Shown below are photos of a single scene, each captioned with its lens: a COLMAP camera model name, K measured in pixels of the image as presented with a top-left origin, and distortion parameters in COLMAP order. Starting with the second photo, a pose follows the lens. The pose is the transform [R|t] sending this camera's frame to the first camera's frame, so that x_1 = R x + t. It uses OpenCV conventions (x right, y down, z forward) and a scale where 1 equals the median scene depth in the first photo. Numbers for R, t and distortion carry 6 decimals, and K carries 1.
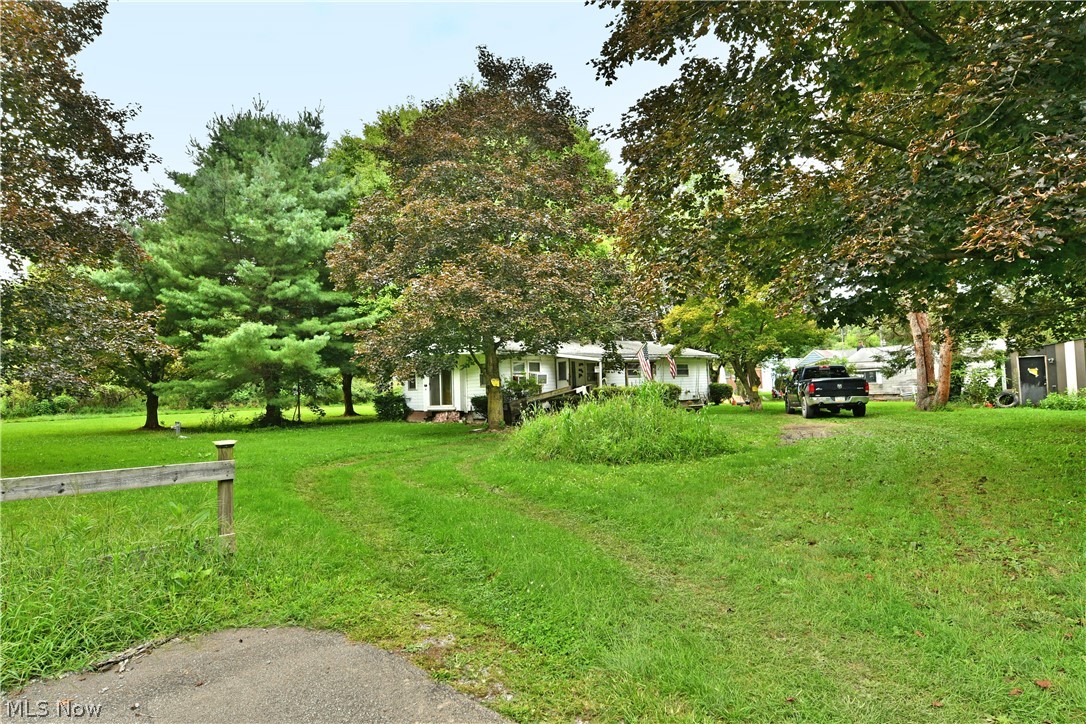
lens RADIAL K [[652.7, 0, 543.2], [0, 652.7, 361.3], [0, 0, 1]] dist [0.002855, 0.000968]
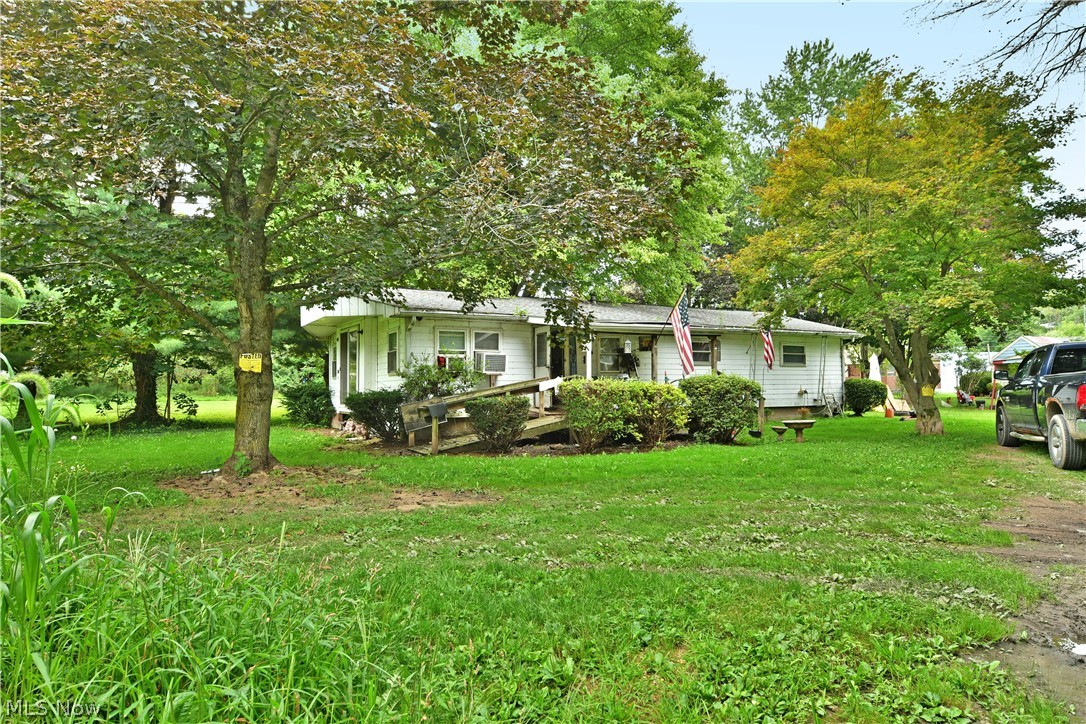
lens RADIAL K [[652.7, 0, 541.3], [0, 652.7, 363.2], [0, 0, 1]] dist [0.002855, 0.000968]
pose [[0.974934, 0.017071, -0.221838, 0.153665], [-0.013786, 0.999771, 0.016351, 0.017196], [0.222067, -0.012883, 0.974946, 0.468576]]
